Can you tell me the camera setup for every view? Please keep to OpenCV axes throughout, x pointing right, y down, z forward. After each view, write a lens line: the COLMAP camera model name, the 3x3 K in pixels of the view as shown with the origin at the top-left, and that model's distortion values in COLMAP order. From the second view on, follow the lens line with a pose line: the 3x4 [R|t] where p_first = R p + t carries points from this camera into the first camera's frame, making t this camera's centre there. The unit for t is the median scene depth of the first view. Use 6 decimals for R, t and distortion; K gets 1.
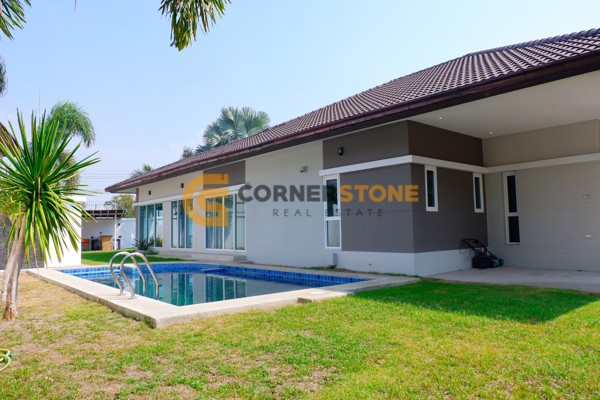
lens RADIAL K [[427.9, 0, 297.4], [0, 427.9, 199.1], [0, 0, 1]] dist [-0.034139, 0.020871]
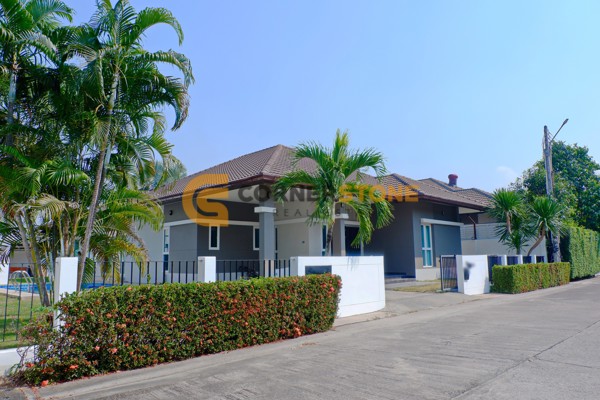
lens RADIAL K [[427.9, 0, 297.4], [0, 427.9, 199.1], [0, 0, 1]] dist [-0.034139, 0.020871]
pose [[0.997530, 0.012477, 0.069130, 0.596758], [-0.007857, 0.997742, -0.066699, -0.072621], [-0.069806, 0.065991, 0.995375, -0.856406]]
